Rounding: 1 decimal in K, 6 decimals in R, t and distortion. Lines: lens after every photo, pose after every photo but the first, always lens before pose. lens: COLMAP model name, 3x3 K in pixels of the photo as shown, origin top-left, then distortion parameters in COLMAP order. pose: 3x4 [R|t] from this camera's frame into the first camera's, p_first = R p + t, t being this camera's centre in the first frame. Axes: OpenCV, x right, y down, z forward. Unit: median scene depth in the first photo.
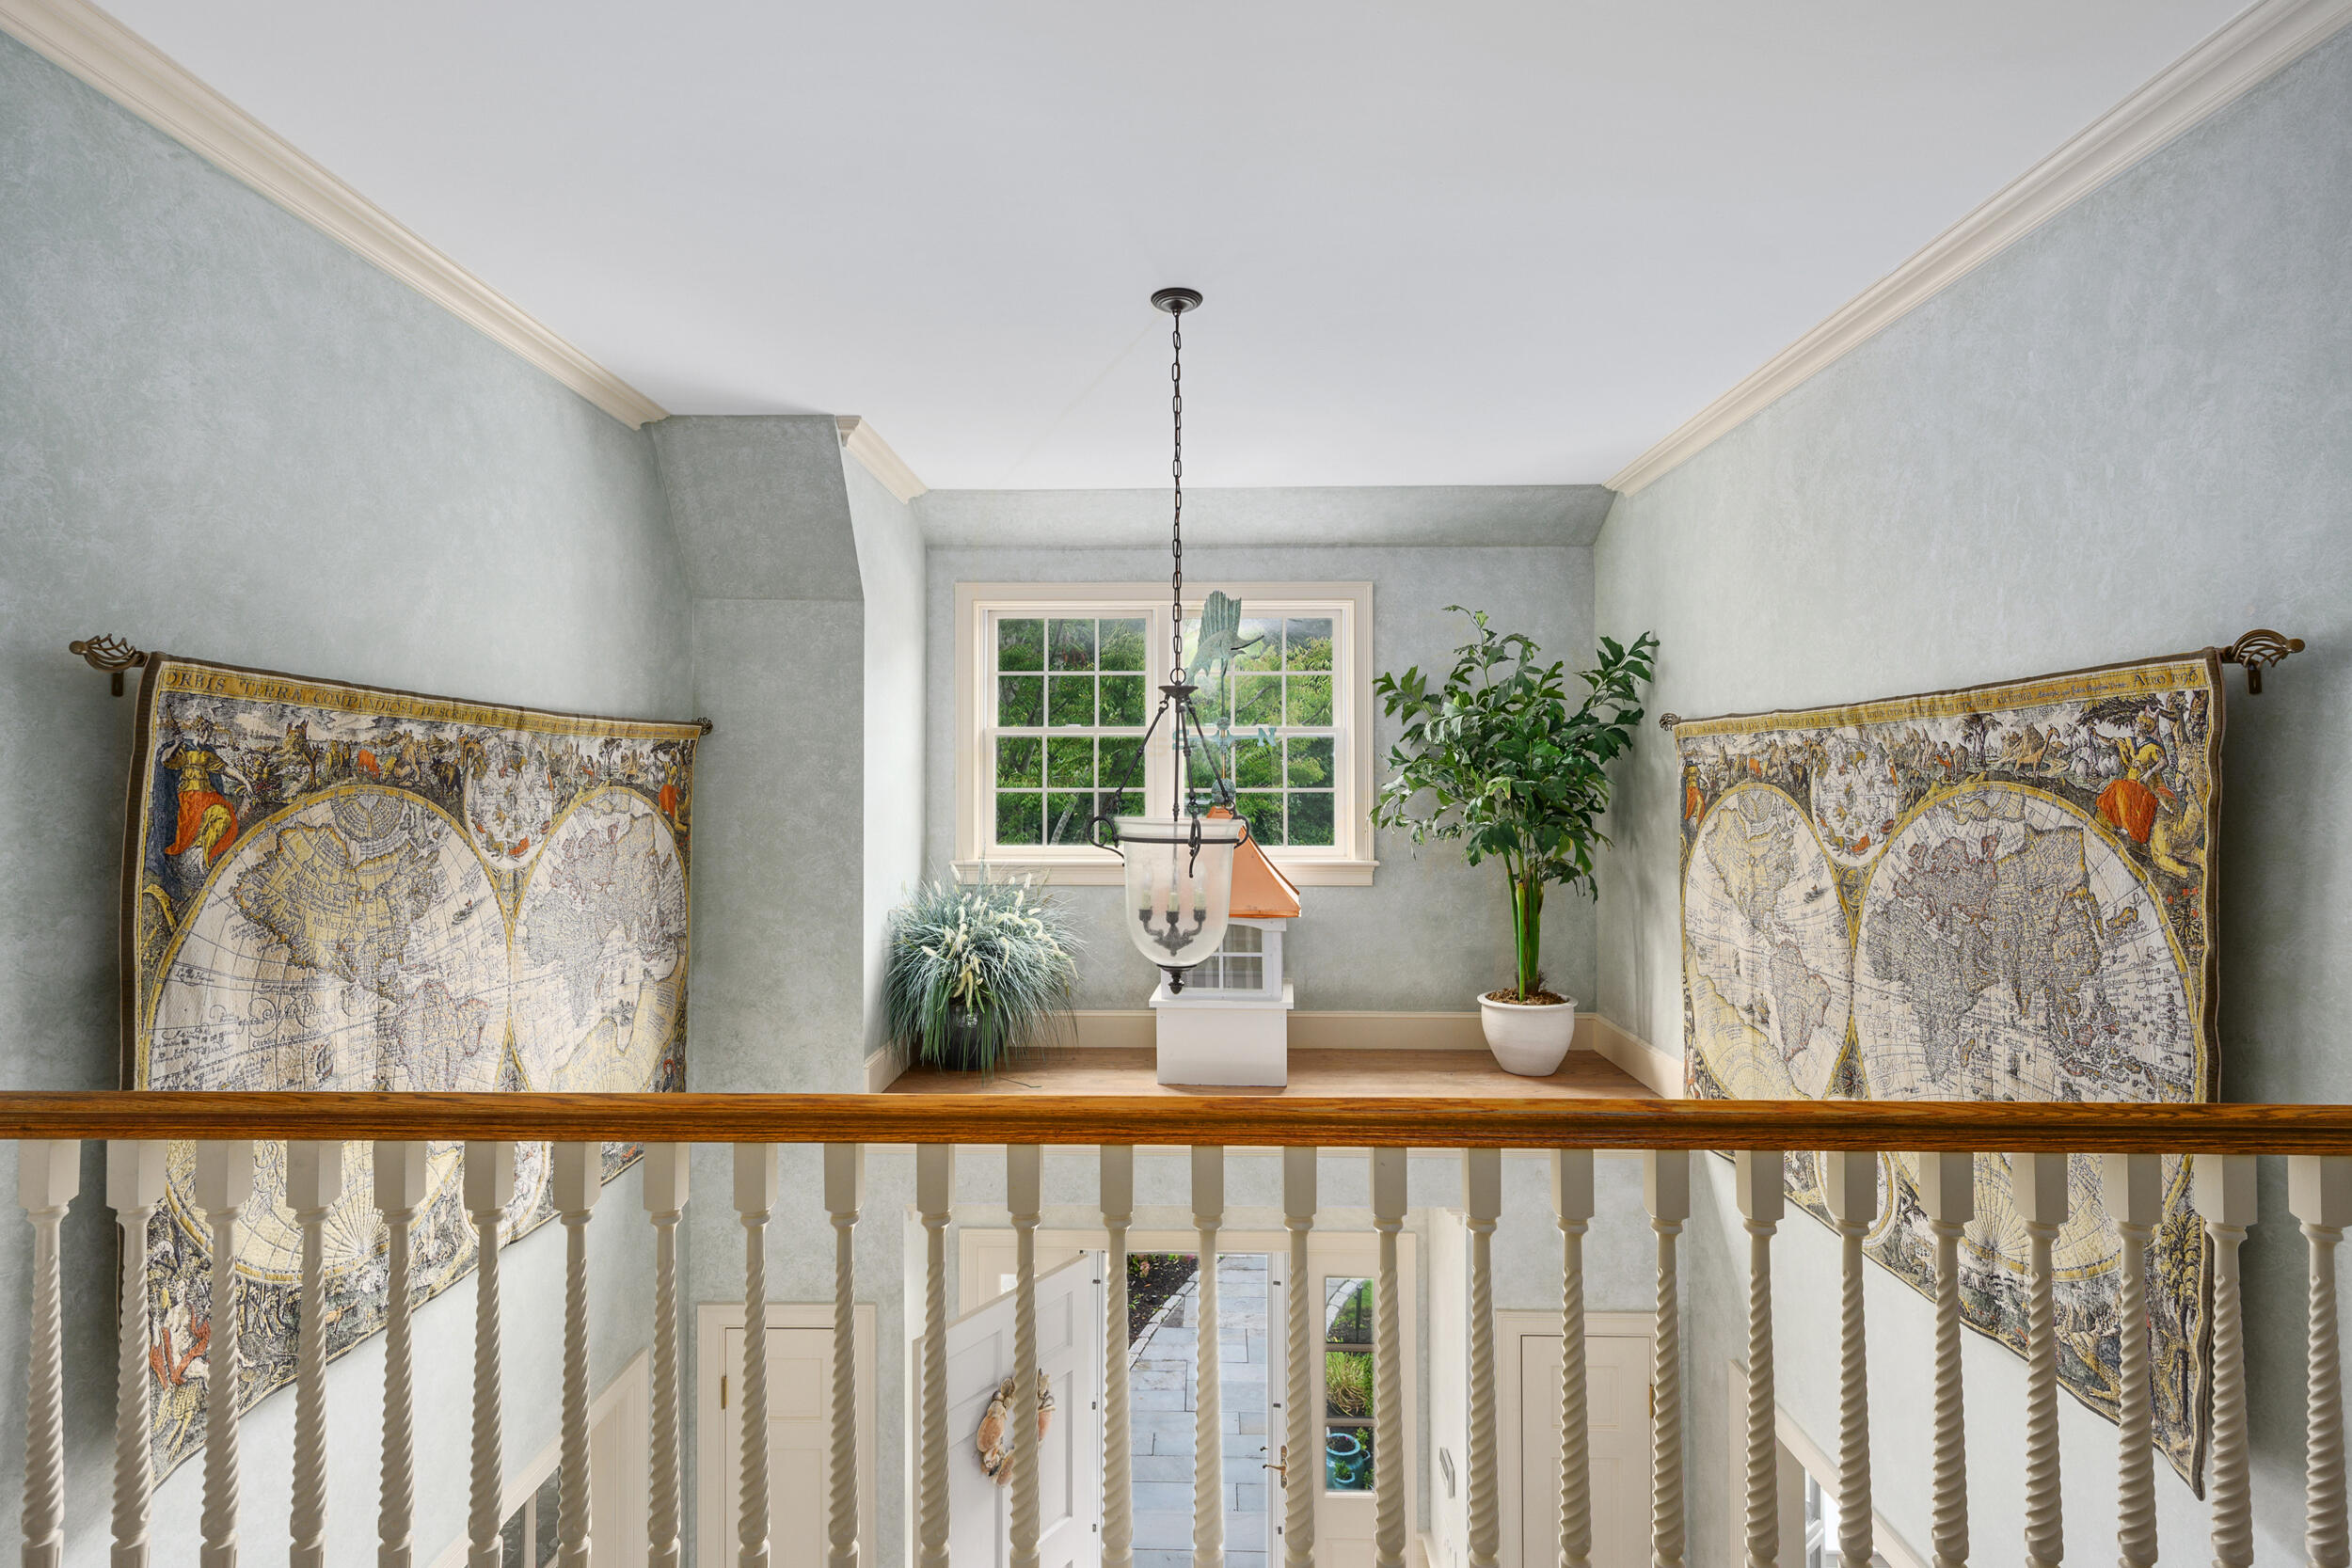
lens RADIAL K [[1093.4, 0, 1173.6], [0, 1093.4, 763.6], [0, 0, 1]] dist [0.001312, -0.000047]
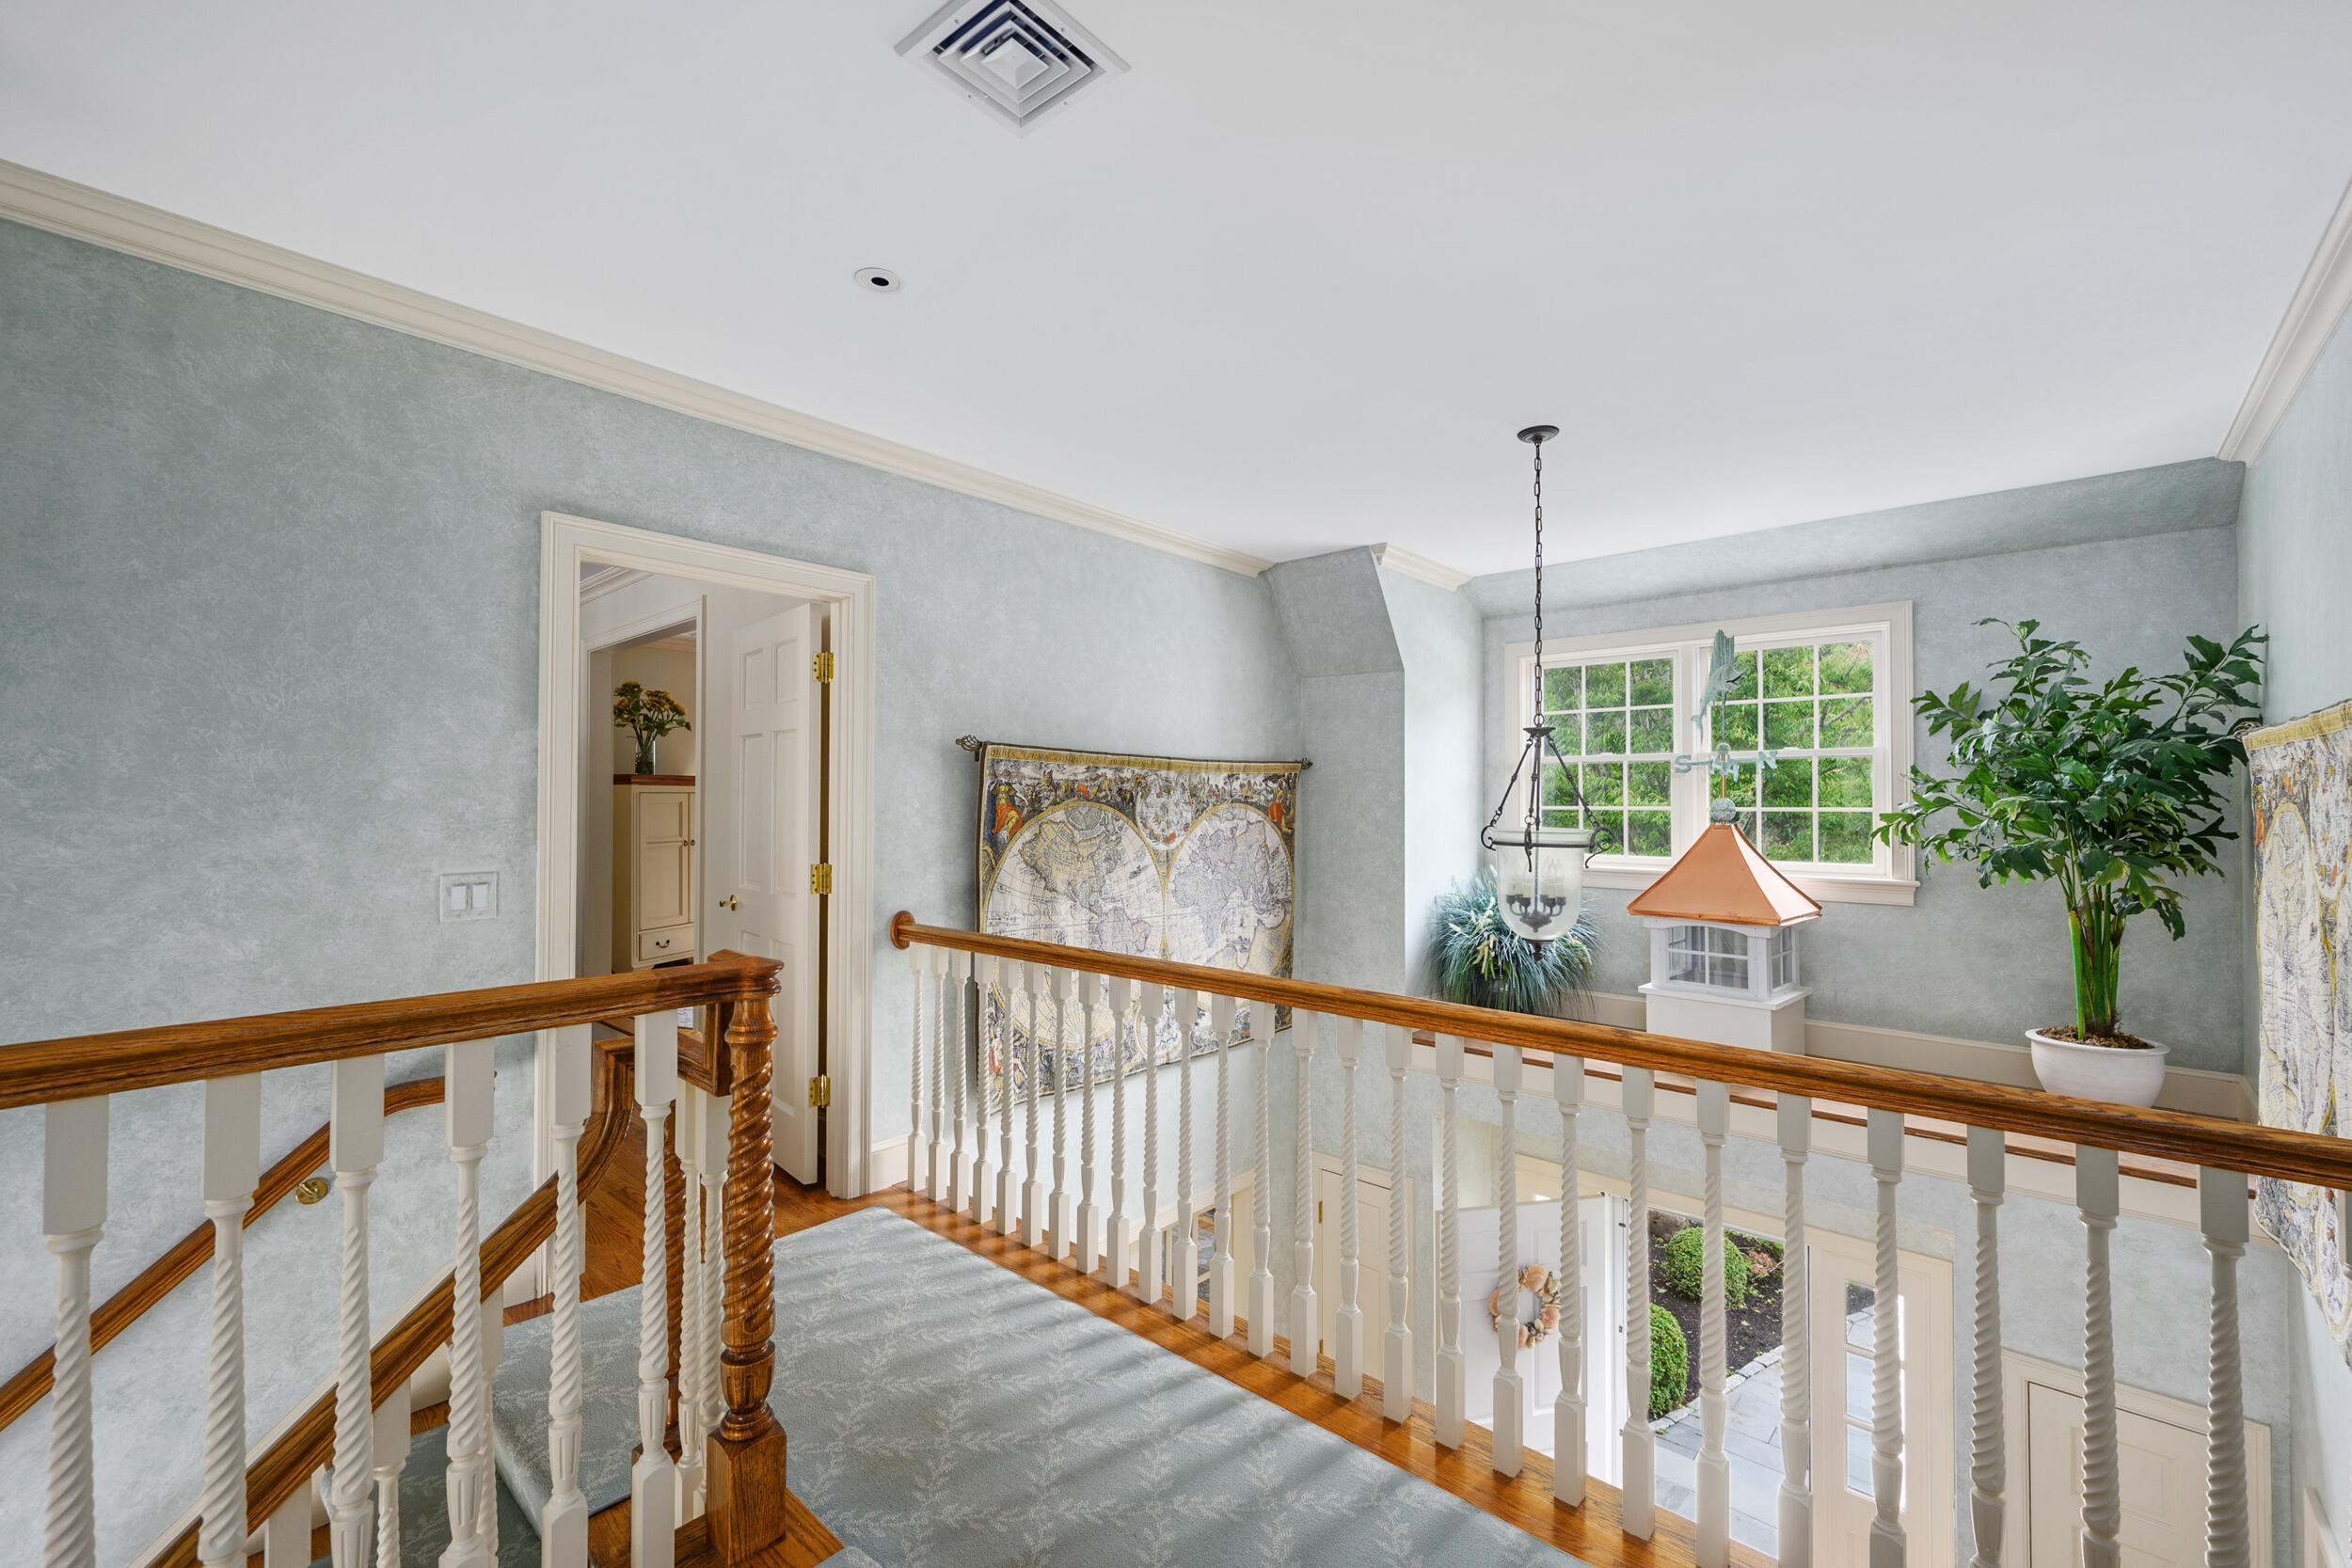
lens RADIAL K [[909.3, 0, 1176.0], [0, 909.3, 784.0], [0, 0, 1]] dist [-0.000339, -0.000103]
pose [[0.771764, -0.010346, -0.635825, 0.256091], [0.008591, 0.999946, -0.005842, -0.000546], [0.635851, -0.000954, 0.771811, -0.085776]]
